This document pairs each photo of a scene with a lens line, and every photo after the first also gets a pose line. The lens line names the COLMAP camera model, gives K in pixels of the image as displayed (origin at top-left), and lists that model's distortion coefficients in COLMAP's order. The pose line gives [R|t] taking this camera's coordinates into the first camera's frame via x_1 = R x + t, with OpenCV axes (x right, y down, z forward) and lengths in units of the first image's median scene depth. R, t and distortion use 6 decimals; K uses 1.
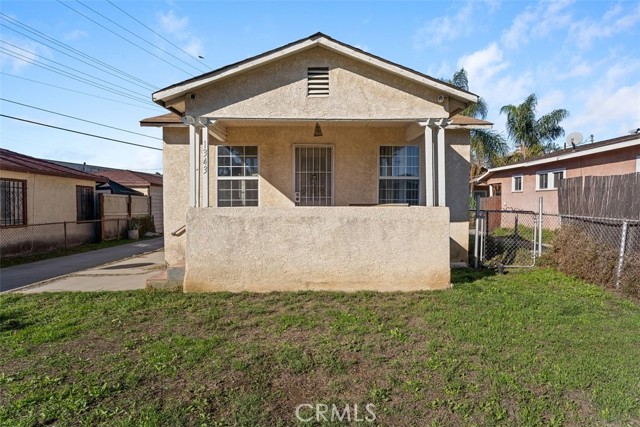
lens RADIAL K [[336.4, 0, 318.4], [0, 336.4, 211.6], [0, 0, 1]] dist [-0.003789, -0.000465]
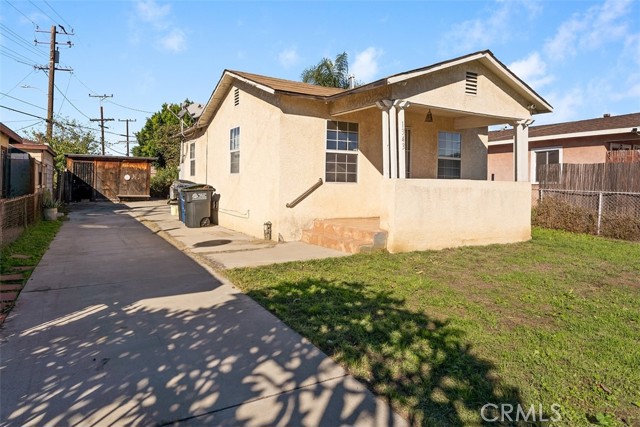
lens RADIAL K [[376.8, 0, 319.9], [0, 376.8, 177.7], [0, 0, 1]] dist [0.000443, 0.000661]
pose [[0.897897, 0.021798, 0.439667, -0.985284], [-0.008116, 0.999423, -0.032975, 0.024999], [-0.440132, 0.026040, 0.897556, -0.031384]]
